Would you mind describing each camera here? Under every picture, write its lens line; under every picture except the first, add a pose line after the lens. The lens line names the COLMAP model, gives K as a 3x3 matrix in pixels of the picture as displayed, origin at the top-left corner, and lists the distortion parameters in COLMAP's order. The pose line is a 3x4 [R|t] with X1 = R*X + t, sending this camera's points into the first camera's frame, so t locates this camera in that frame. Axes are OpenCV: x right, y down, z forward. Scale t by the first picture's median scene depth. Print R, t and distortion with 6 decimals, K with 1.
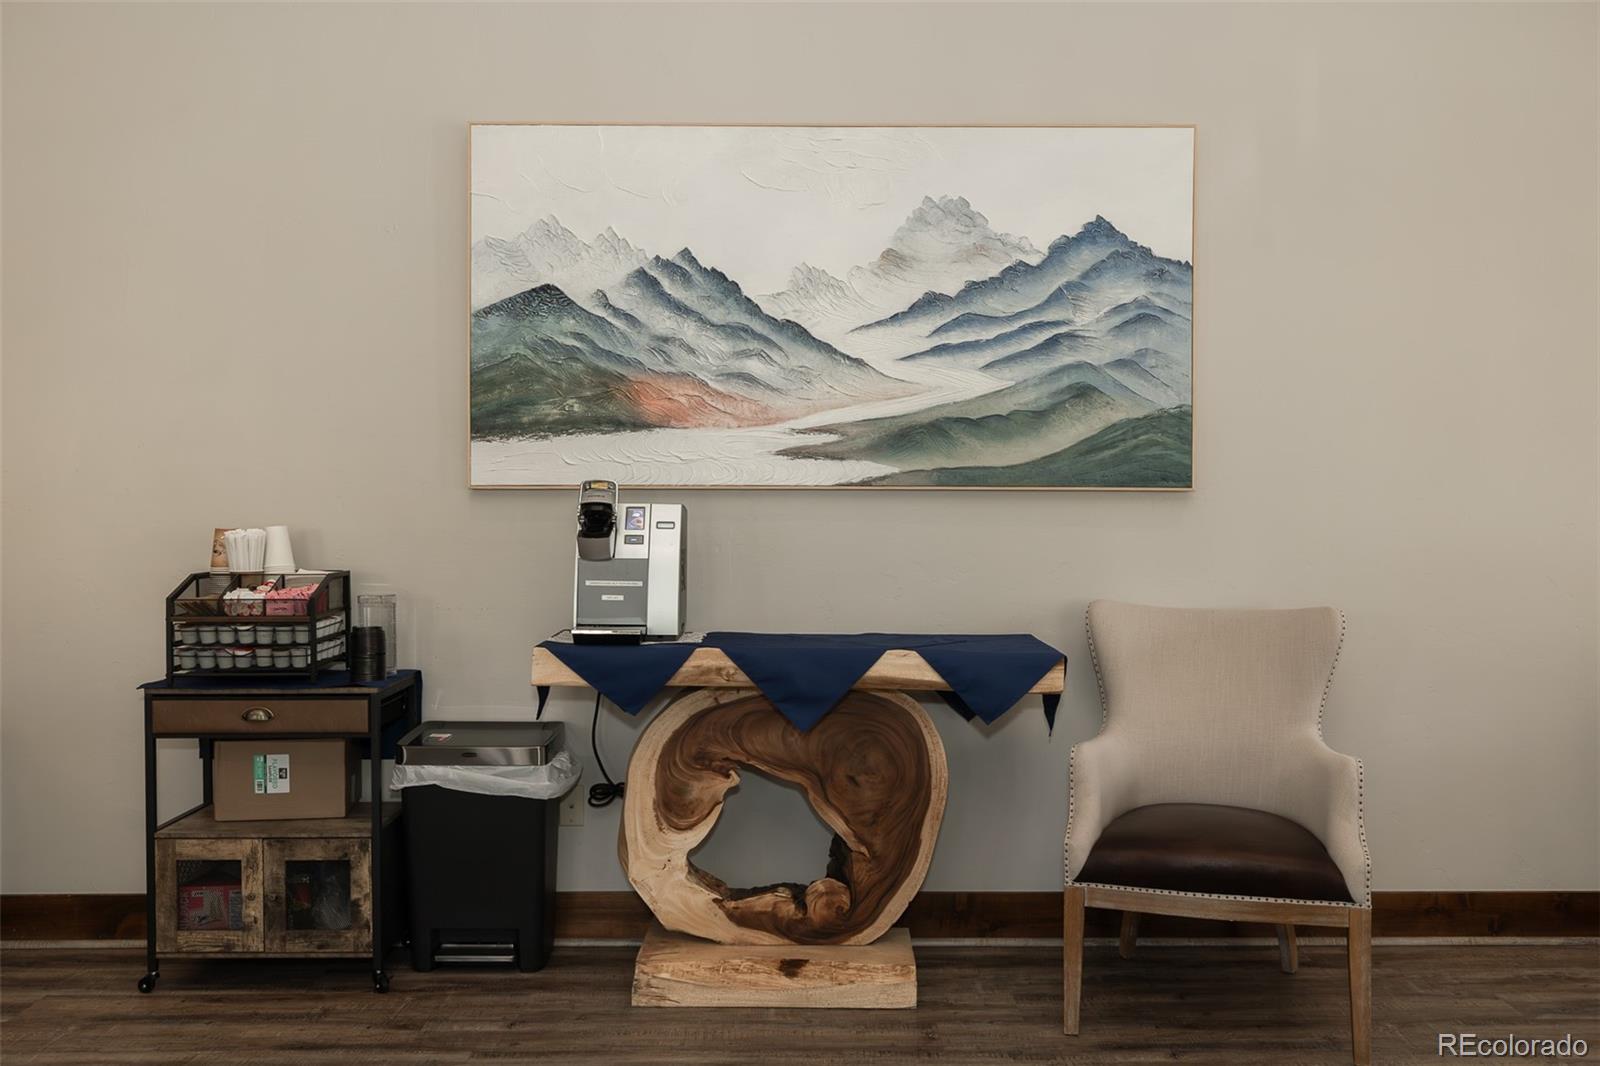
lens RADIAL K [[1350.7, 0, 799.6], [0, 1350.7, 531.0], [0, 0, 1]] dist [0.007650, 0.001288]
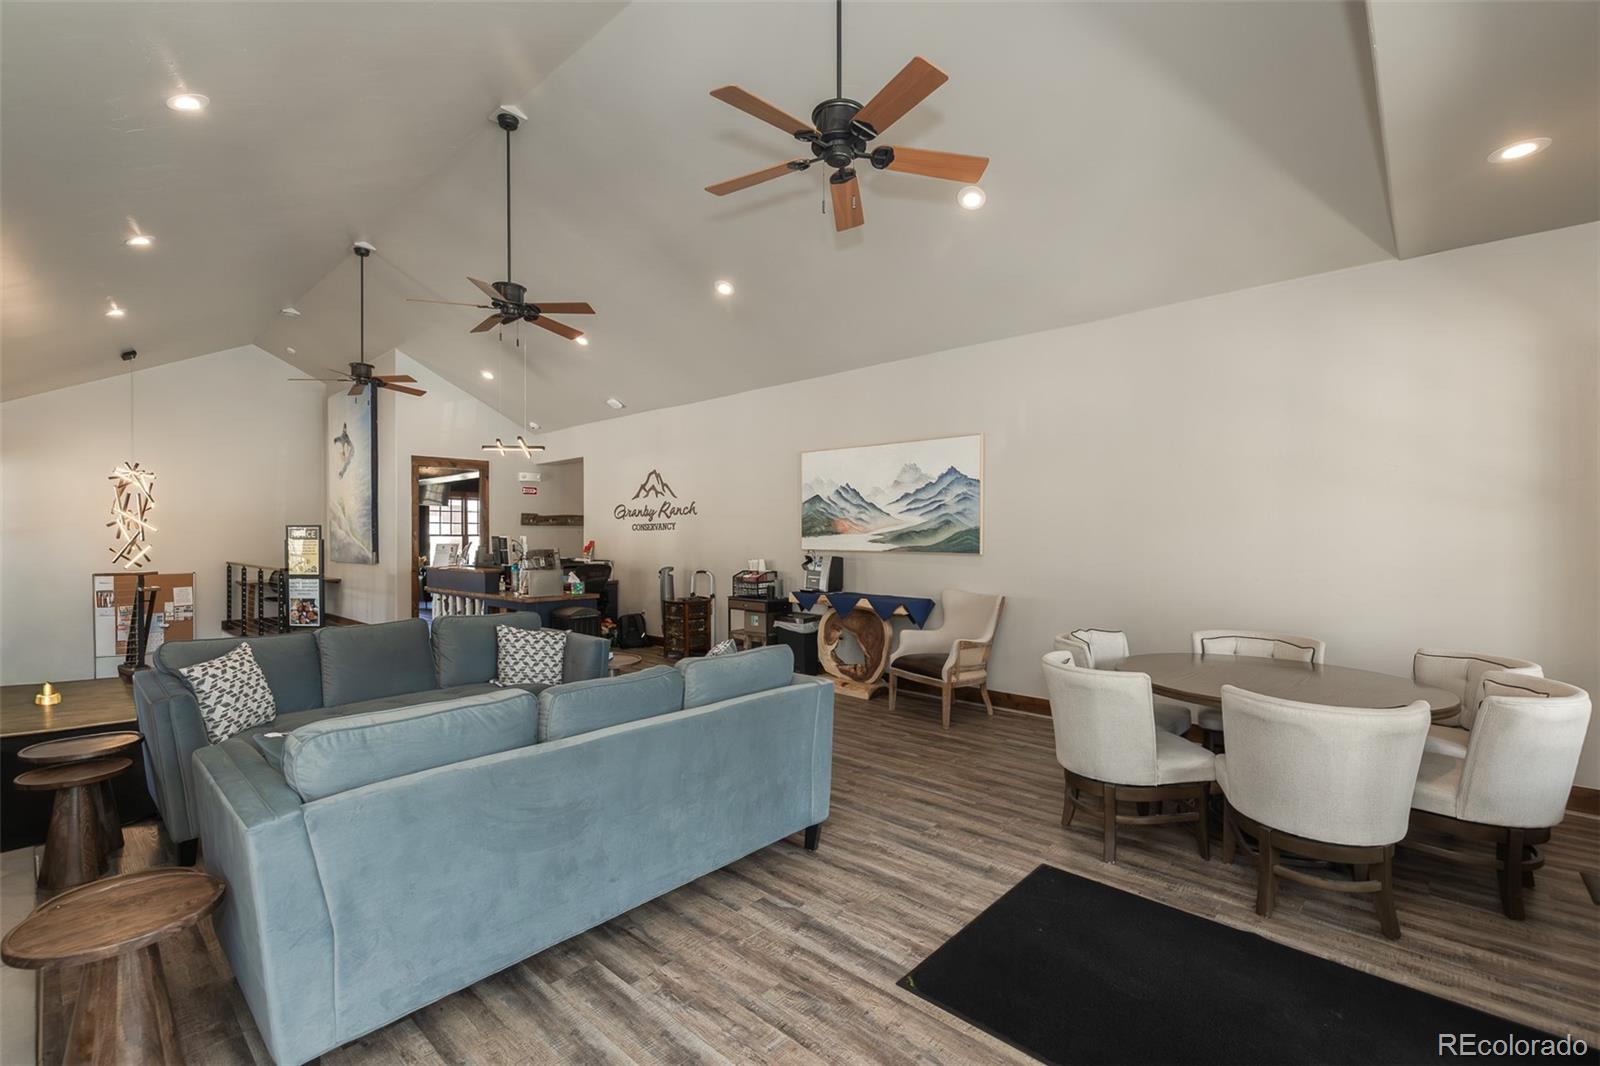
lens RADIAL K [[734.5, 0, 799.8], [0, 734.5, 535.1], [0, 0, 1]] dist [0.000018, 0.000002]
pose [[0.728185, 0.002406, -0.685377, 1.134762], [-0.011997, 0.999885, -0.009236, -0.054103], [0.685276, 0.014948, 0.728130, -0.476463]]
